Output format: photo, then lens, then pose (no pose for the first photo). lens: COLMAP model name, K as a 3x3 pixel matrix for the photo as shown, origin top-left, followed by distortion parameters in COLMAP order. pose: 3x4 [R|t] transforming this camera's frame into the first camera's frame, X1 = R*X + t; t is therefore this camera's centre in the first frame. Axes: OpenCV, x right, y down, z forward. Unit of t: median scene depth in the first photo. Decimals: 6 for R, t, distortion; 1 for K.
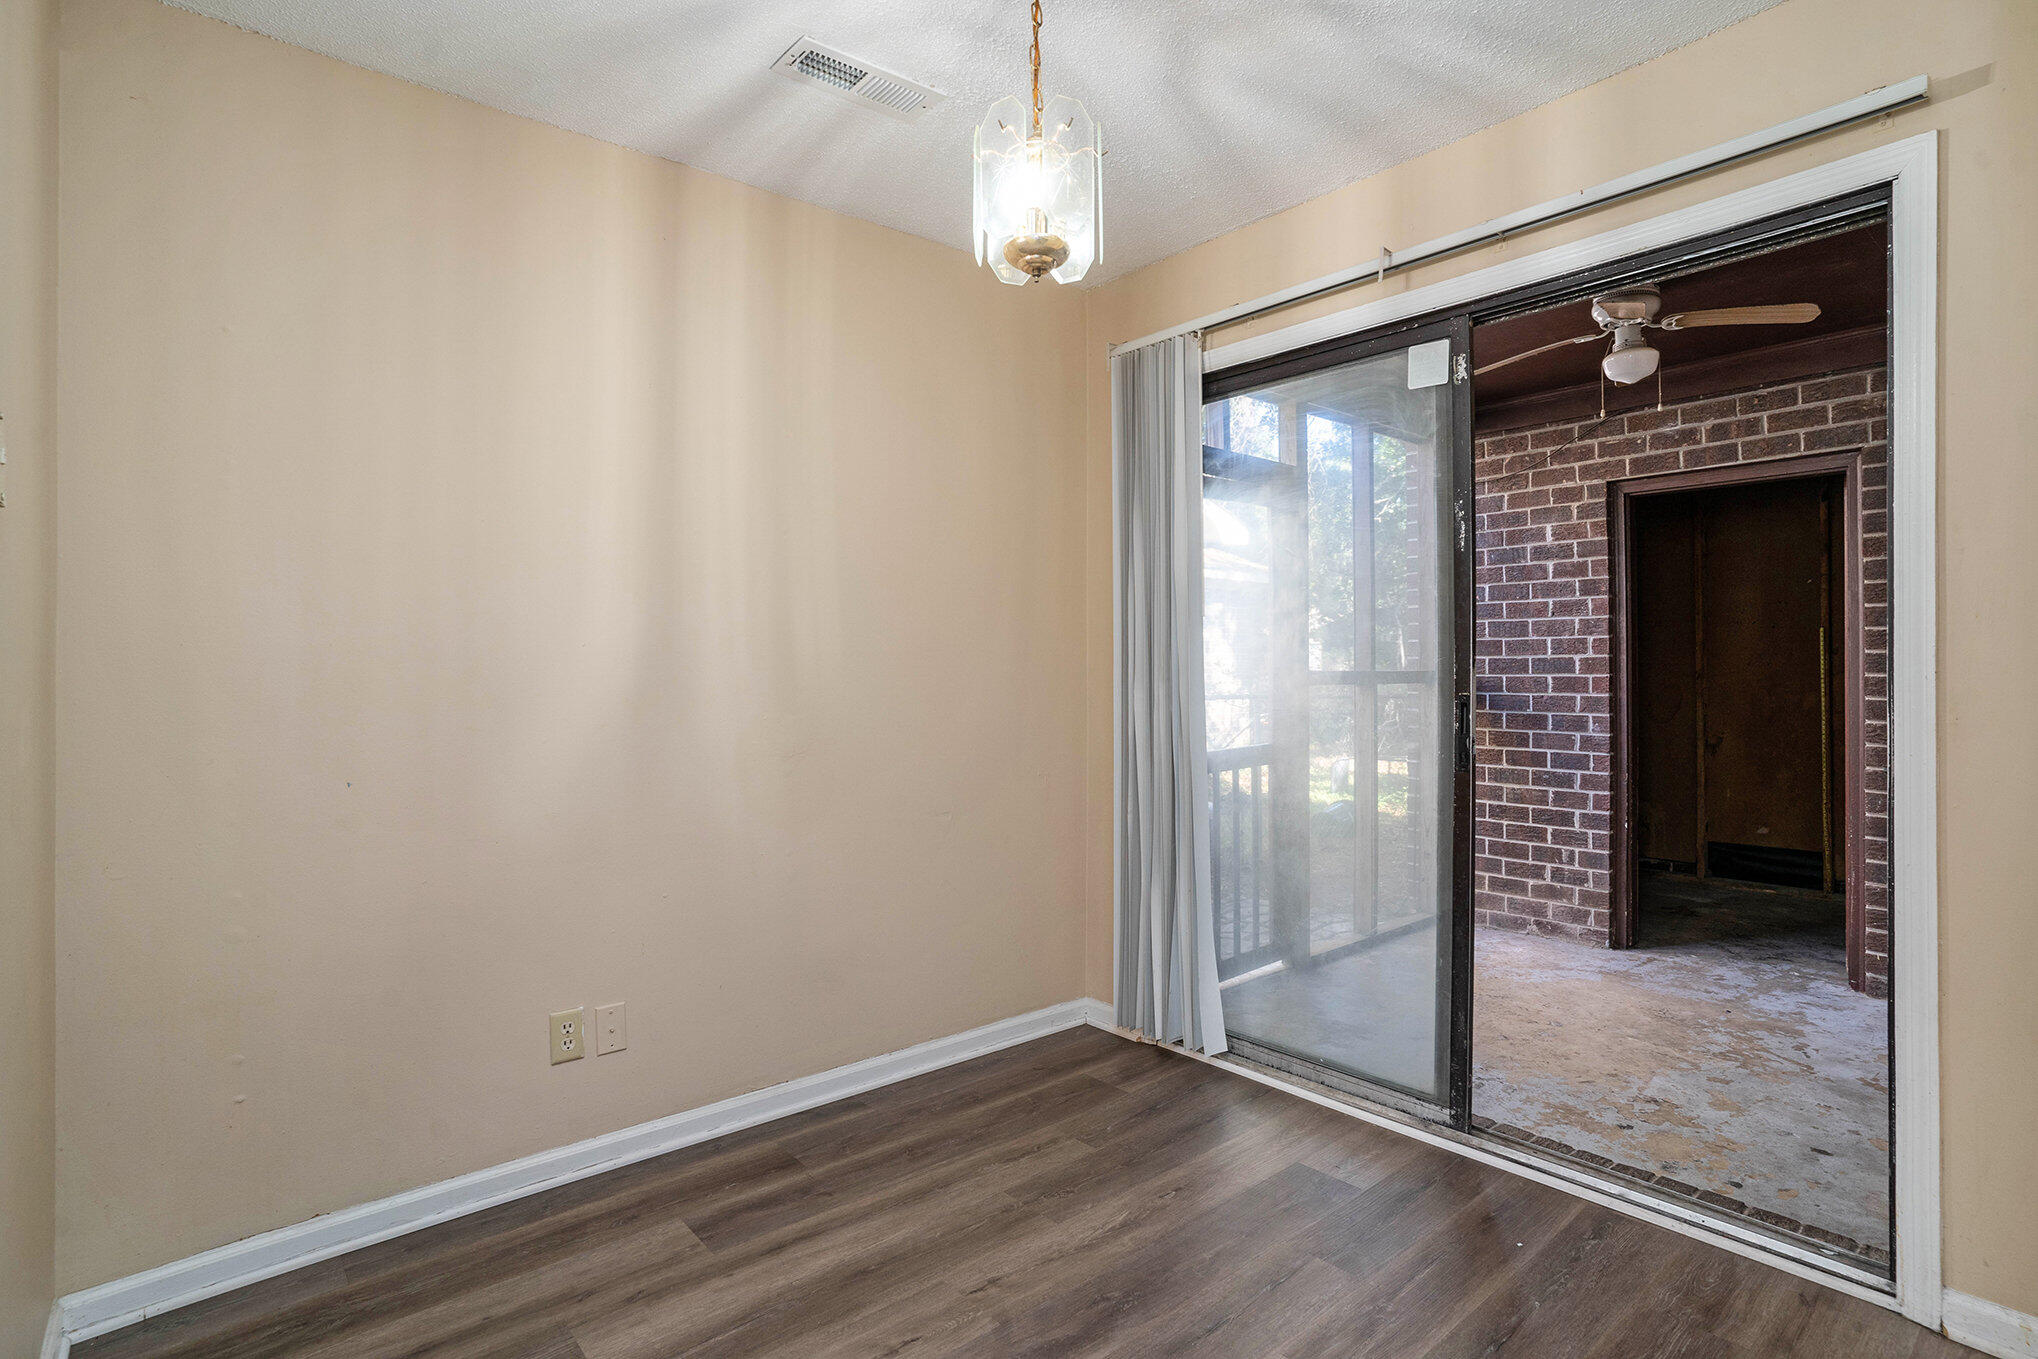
lens RADIAL K [[1027.1, 0, 999.2], [0, 1027.1, 668.4], [0, 0, 1]] dist [-0.050145, 0.028128]
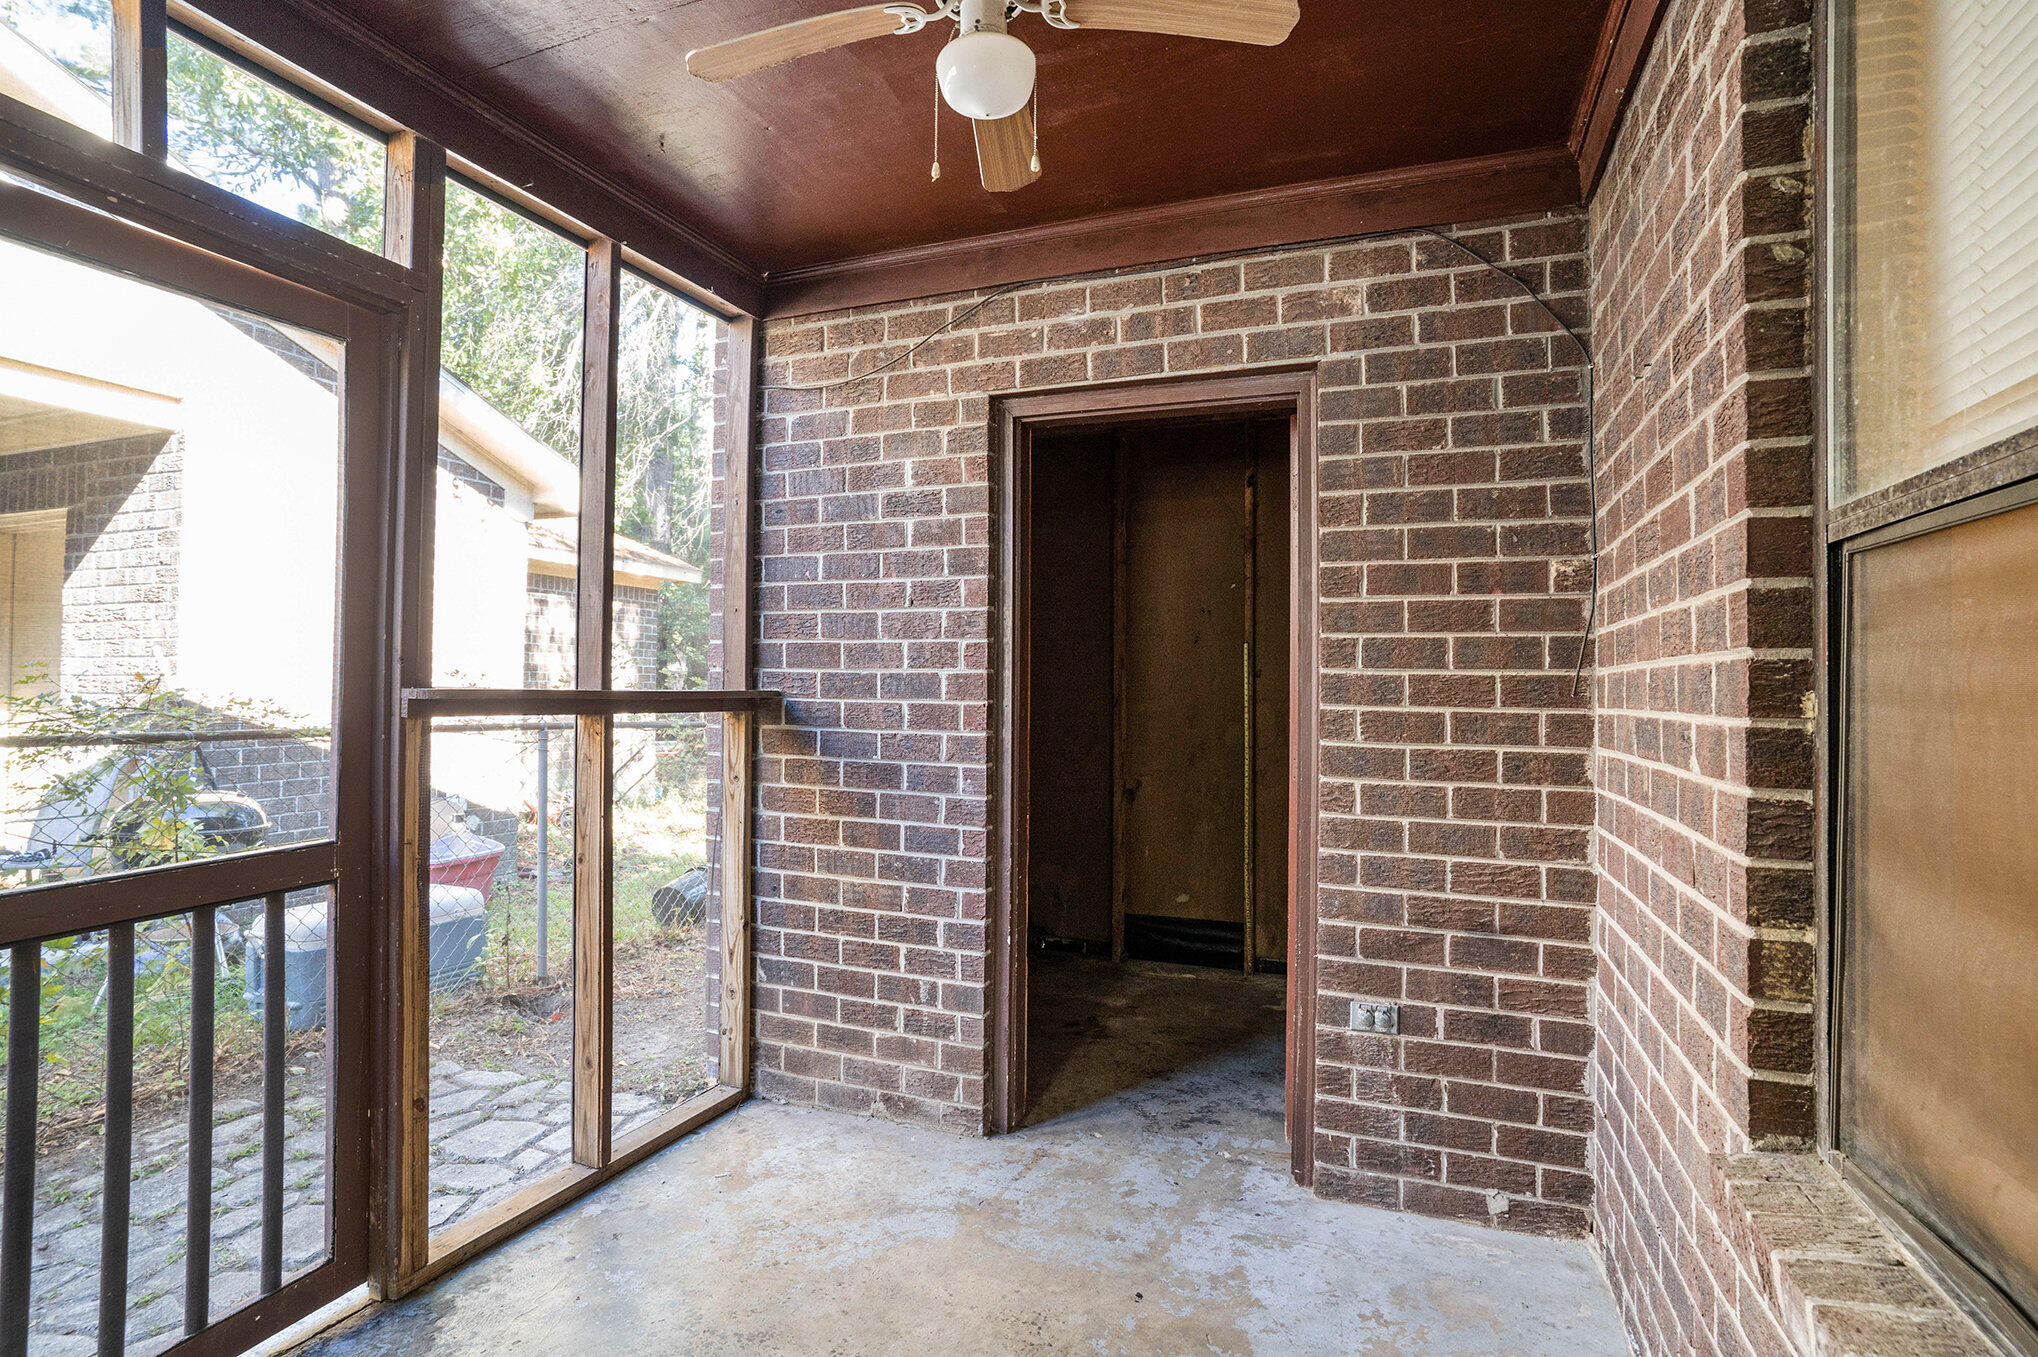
lens RADIAL K [[1027.1, 0, 999.2], [0, 1027.1, 667.4], [0, 0, 1]] dist [-0.050145, 0.028128]
pose [[0.887222, 0.022407, 0.460798, 0.309601], [-0.014808, 0.999688, -0.020100, -0.002238], [-0.461104, 0.011010, 0.887278, 0.423902]]
